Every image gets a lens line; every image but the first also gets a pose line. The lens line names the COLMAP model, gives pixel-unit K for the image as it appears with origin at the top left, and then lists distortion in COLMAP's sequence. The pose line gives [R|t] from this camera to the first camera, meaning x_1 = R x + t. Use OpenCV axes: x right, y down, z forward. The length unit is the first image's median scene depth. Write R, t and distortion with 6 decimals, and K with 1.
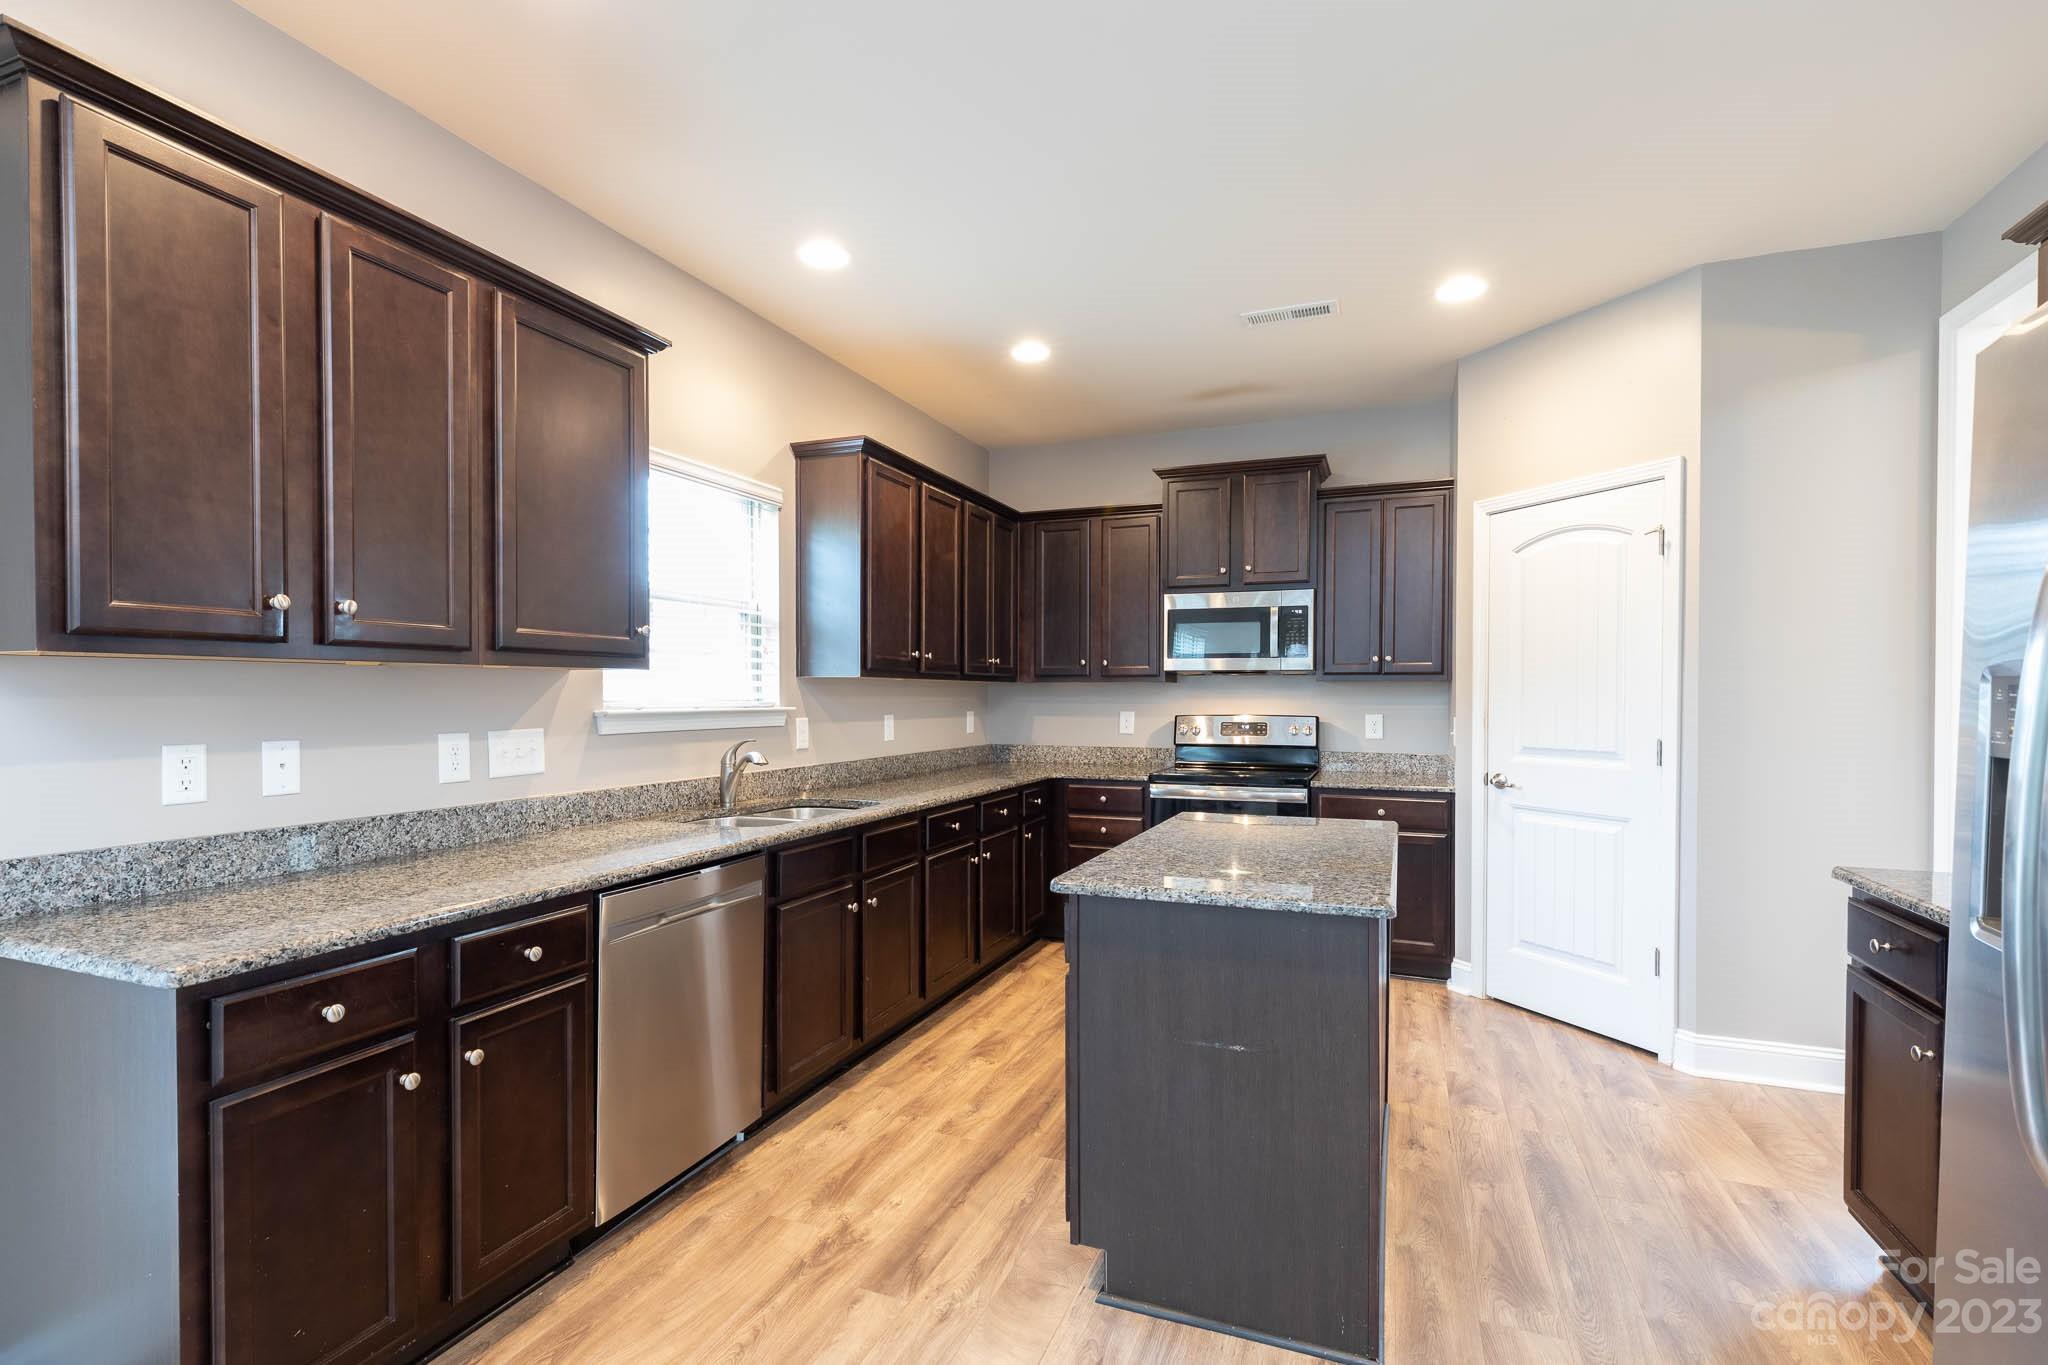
lens RADIAL K [[934.0, 0, 1026.9], [0, 934.0, 711.9], [0, 0, 1]] dist [0.000416, 0.000174]
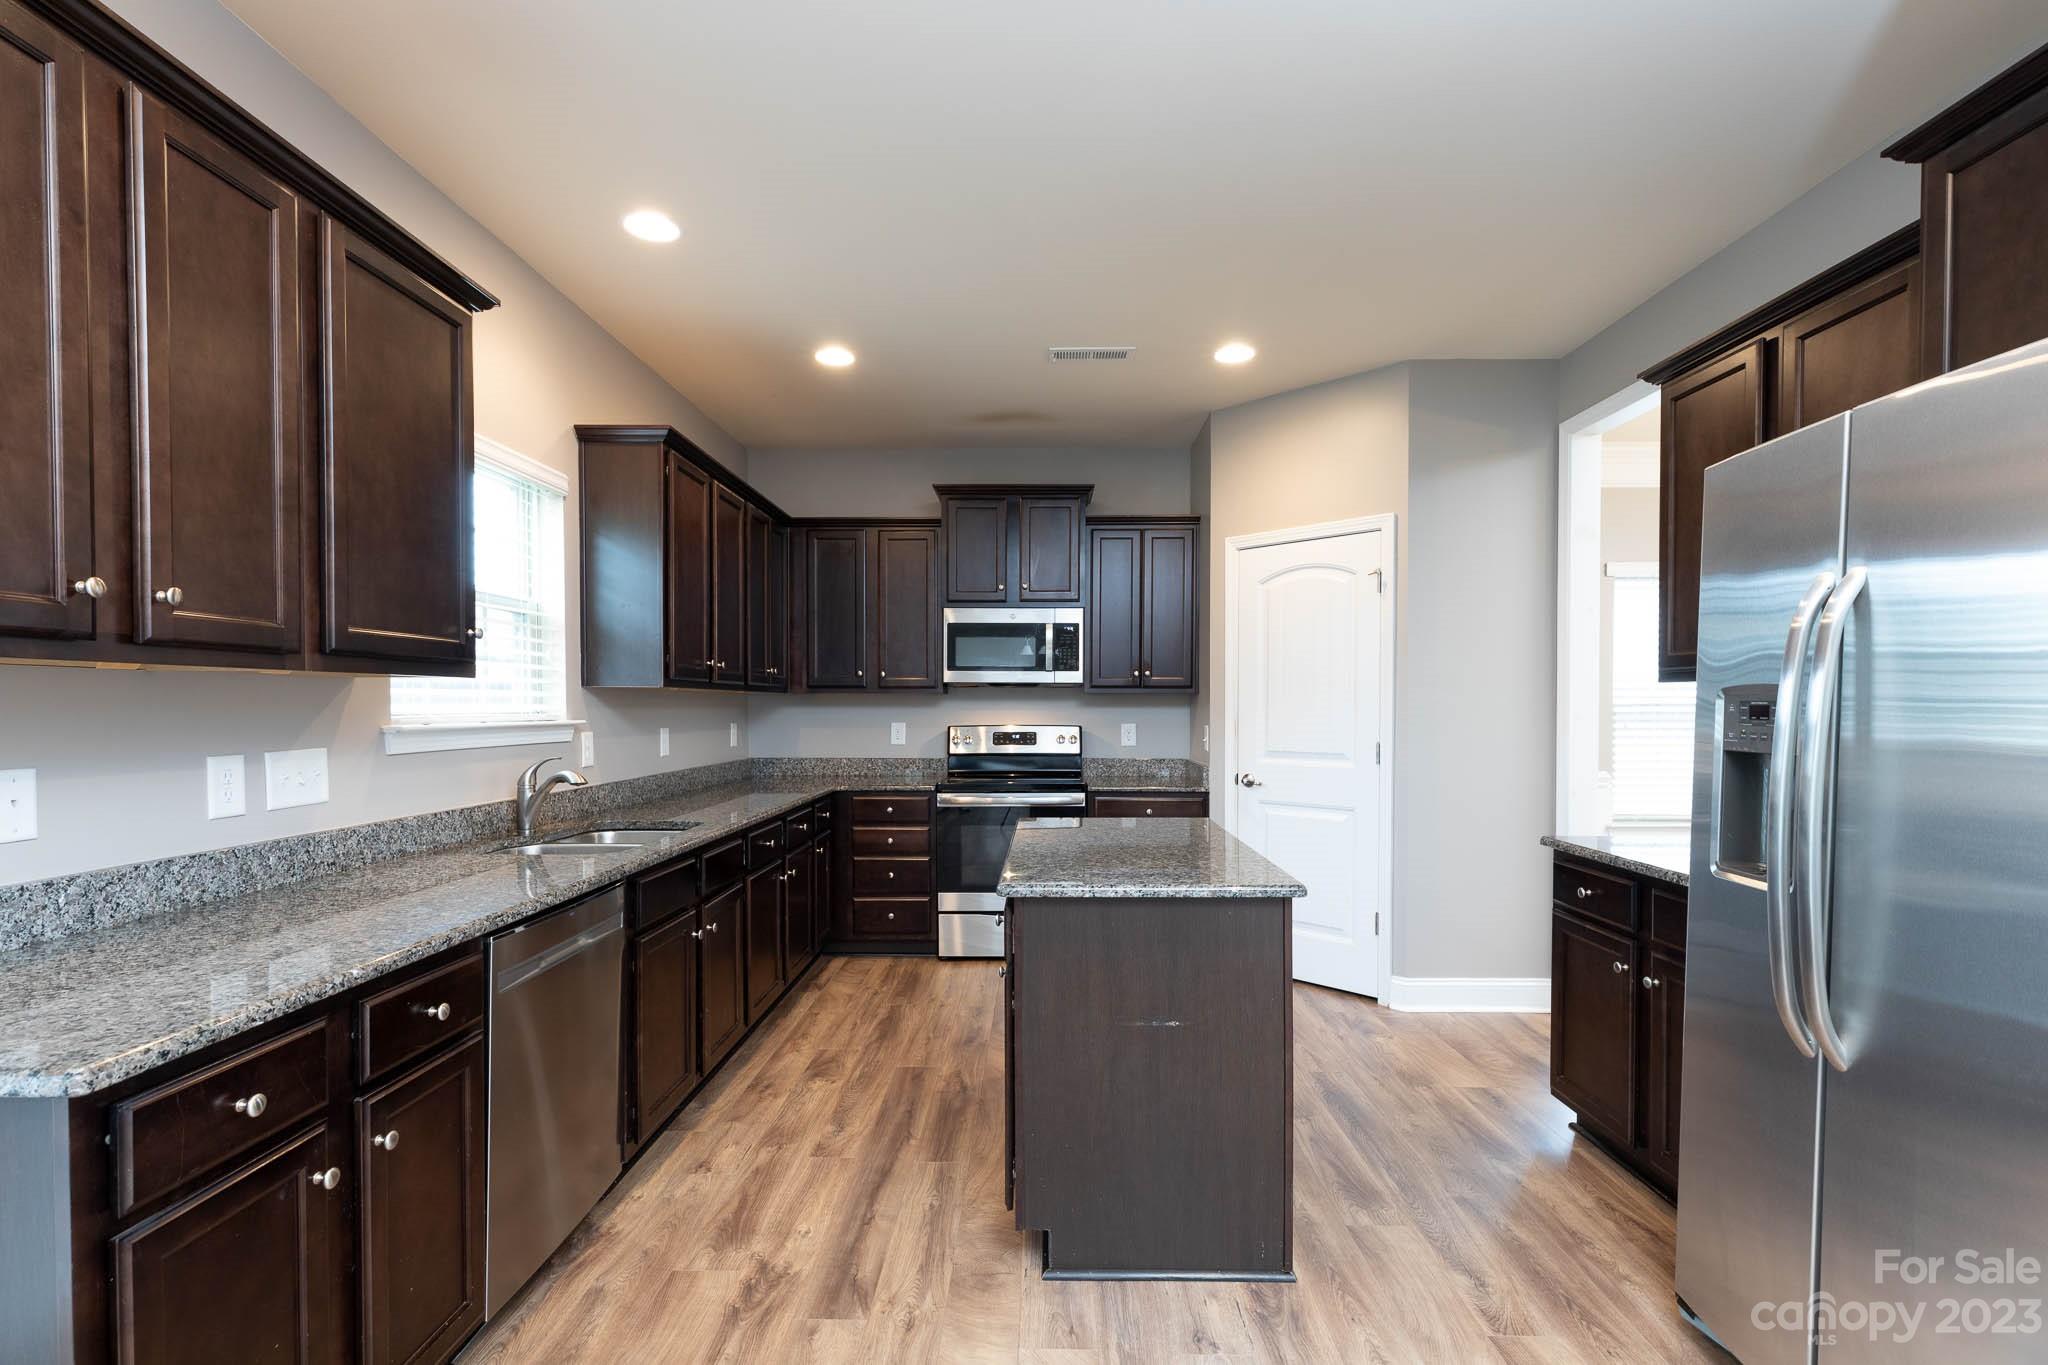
lens RADIAL K [[938.9, 0, 1028.2], [0, 938.9, 726.3], [0, 0, 1]] dist [-0.000663, 0.000086]
pose [[0.936170, -0.008165, 0.351454, -0.167291], [0.006788, 0.999964, 0.005148, -0.001105], [-0.351483, -0.002434, 0.936191, 0.005403]]
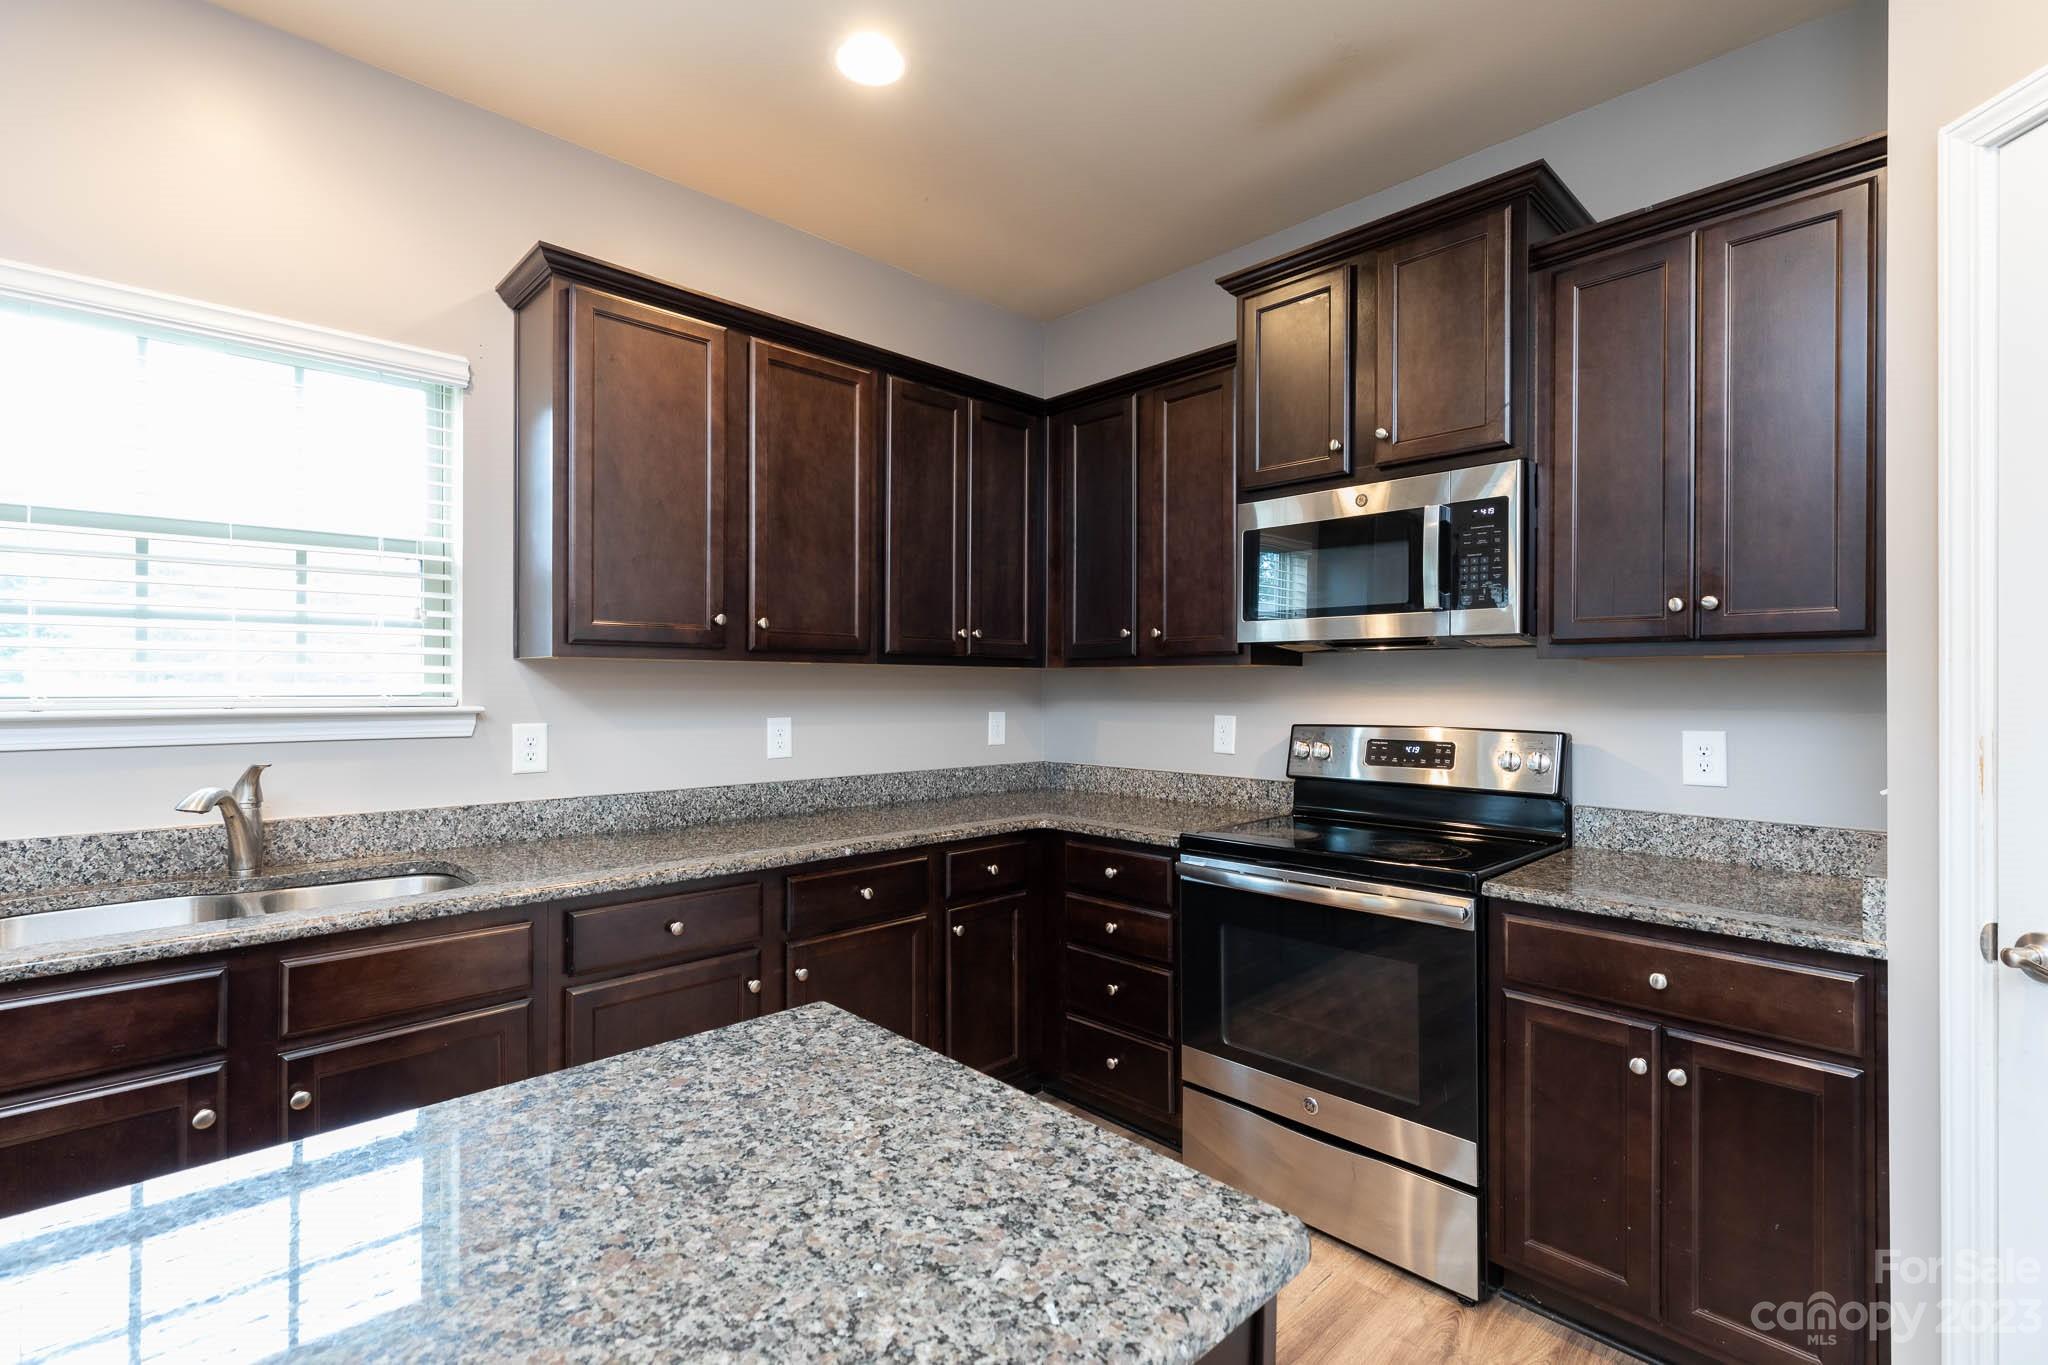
lens RADIAL K [[922.1, 0, 1029.8], [0, 922.1, 690.8], [0, 0, 1]] dist [0.001205, 0.000061]
pose [[0.911907, 0.002639, -0.410388, 0.334648], [-0.008425, 0.999889, -0.012292, -0.011445], [0.410310, 0.014667, 0.911828, 0.595339]]
